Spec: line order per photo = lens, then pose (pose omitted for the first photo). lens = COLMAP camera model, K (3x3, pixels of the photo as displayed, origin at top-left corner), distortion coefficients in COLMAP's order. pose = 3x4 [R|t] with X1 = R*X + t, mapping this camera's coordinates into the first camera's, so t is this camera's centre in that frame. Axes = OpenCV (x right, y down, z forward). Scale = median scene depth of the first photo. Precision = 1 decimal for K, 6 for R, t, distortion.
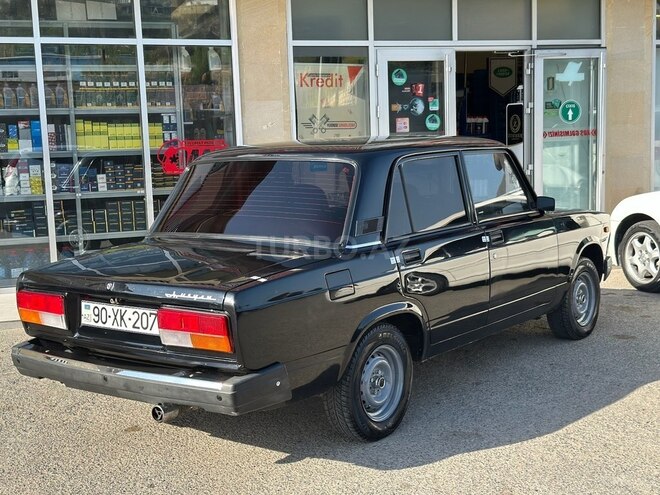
lens RADIAL K [[920.9, 0, 330.0], [0, 920.9, 247.5], [0, 0, 1]] dist [0.185971, -0.376062]
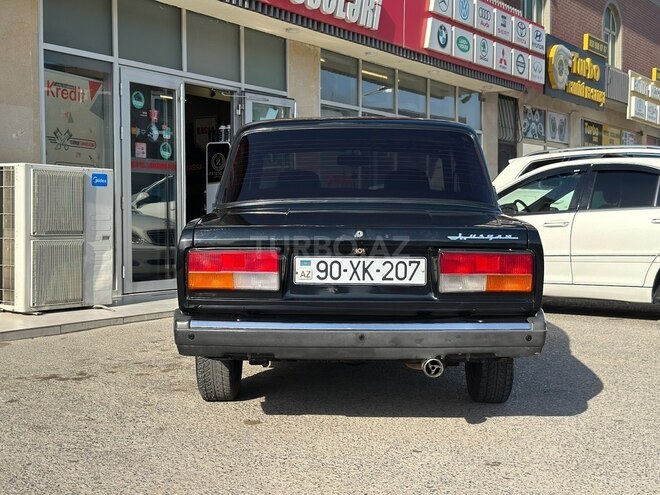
lens RADIAL K [[920.9, 0, 330.0], [0, 920.9, 247.5], [0, 0, 1]] dist [0.185971, -0.376062]
pose [[0.801947, 0.017571, 0.597137, -0.359694], [0.039229, 0.995861, -0.081988, 0.057519], [-0.596106, 0.089175, 0.797938, 0.140179]]
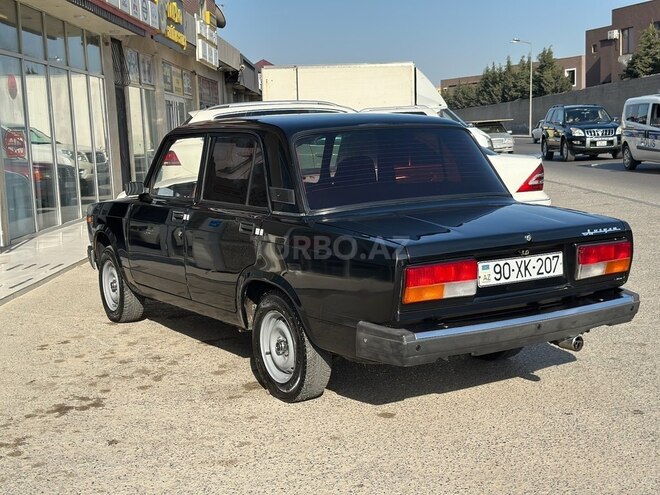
lens RADIAL K [[920.9, 0, 330.0], [0, 920.9, 247.5], [0, 0, 1]] dist [0.185971, -0.376062]
pose [[0.347288, -0.092304, 0.933205, -0.577163], [0.129934, 0.990282, 0.049595, -0.012140], [-0.928713, 0.104031, 0.355907, 0.381627]]
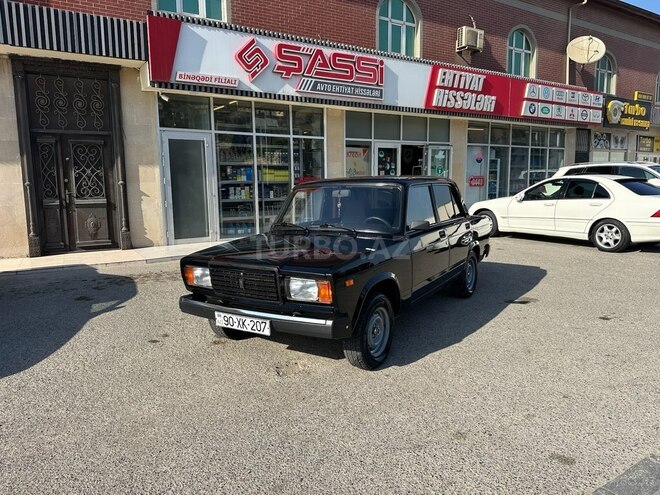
lens RADIAL K [[462.8, 0, 330.0], [0, 462.8, 247.5], [0, 0, 1]] dist [0.089474, -0.119047]
pose [[0.973363, -0.009281, 0.229083, -0.371785], [0.004468, 0.999758, 0.021519, 0.041740], [-0.229227, -0.019922, 0.973169, -0.199494]]
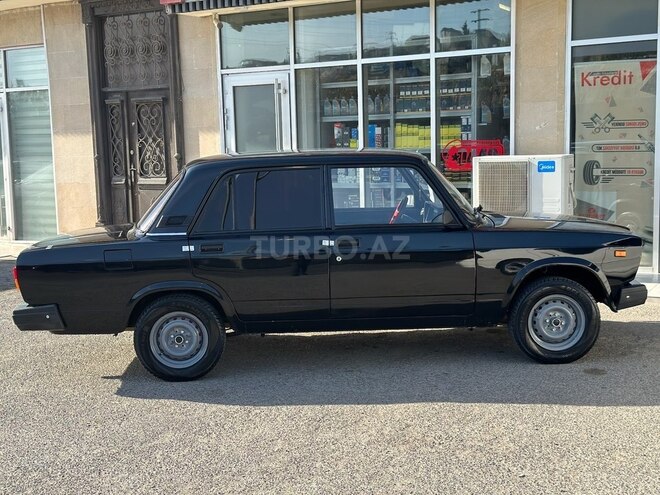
lens RADIAL K [[920.9, 0, 330.0], [0, 920.9, 247.5], [0, 0, 1]] dist [0.185971, -0.376062]
pose [[0.640041, 0.101818, -0.761565, 0.596761], [-0.084892, 0.994483, 0.061613, -0.041851], [0.763637, 0.025216, 0.645153, 0.156404]]
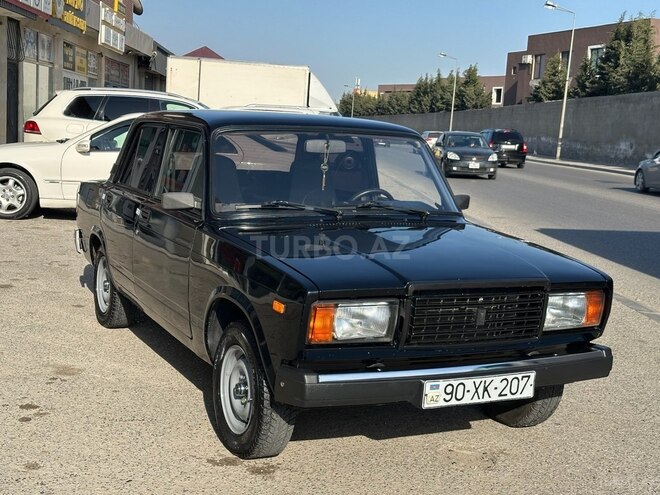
lens RADIAL K [[920.9, 0, 330.0], [0, 920.9, 247.5], [0, 0, 1]] dist [0.185971, -0.376062]
pose [[0.291724, -0.068266, 0.954063, -0.765813], [0.037580, 0.997498, 0.059883, 0.020701], [-0.955764, 0.018385, 0.293560, 0.125810]]
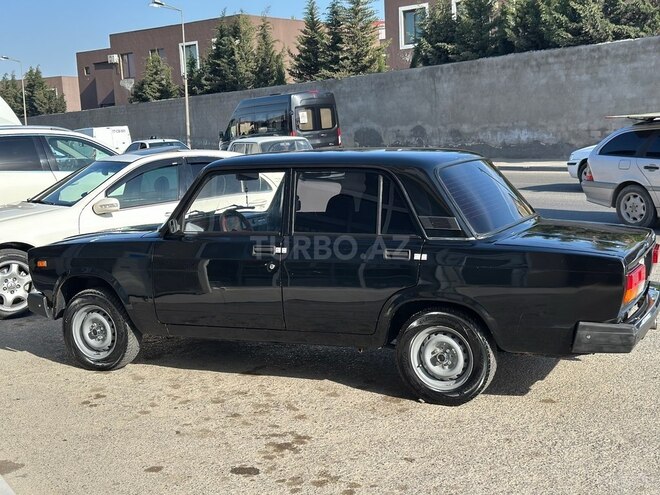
lens RADIAL K [[920.9, 0, 330.0], [0, 920.9, 247.5], [0, 0, 1]] dist [0.185971, -0.376062]
pose [[-0.214552, -0.078303, 0.973569, -0.655209], [0.160029, 0.980493, 0.114127, -0.081362], [-0.963513, 0.180286, -0.197835, 0.772709]]
